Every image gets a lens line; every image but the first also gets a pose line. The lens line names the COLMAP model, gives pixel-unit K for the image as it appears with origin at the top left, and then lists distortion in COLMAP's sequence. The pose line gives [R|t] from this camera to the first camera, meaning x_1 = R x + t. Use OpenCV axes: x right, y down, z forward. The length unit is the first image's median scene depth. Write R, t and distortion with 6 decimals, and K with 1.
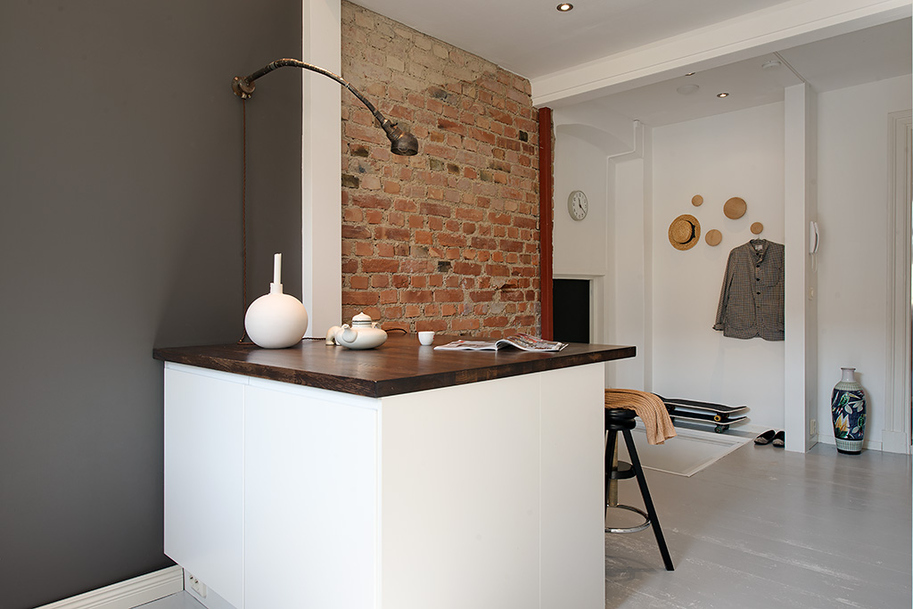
lens RADIAL K [[597.6, 0, 458.7], [0, 597.6, 296.5], [0, 0, 1]] dist [-0.004768, -0.000894]
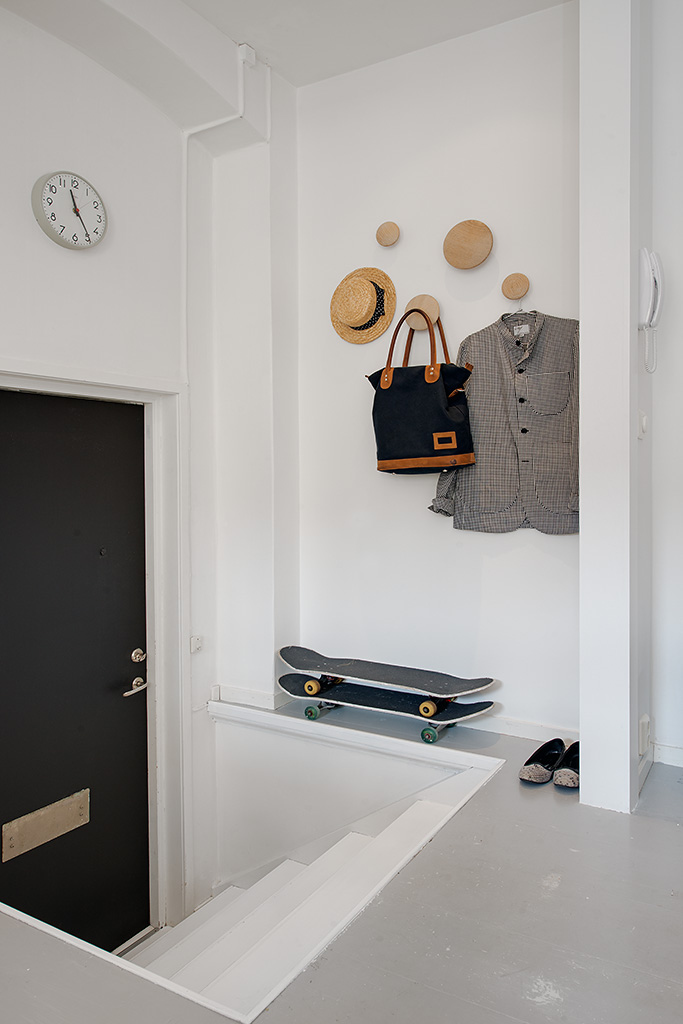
lens RADIAL K [[420.1, 0, 341.5], [0, 420.1, 512.0], [0, 0, 1]] dist [0.001544, 0.000189]
pose [[0.999824, -0.010421, -0.015576, 0.371454], [0.010638, 0.999846, 0.013922, 0.051091], [0.015429, -0.014085, 0.999782, 0.679191]]
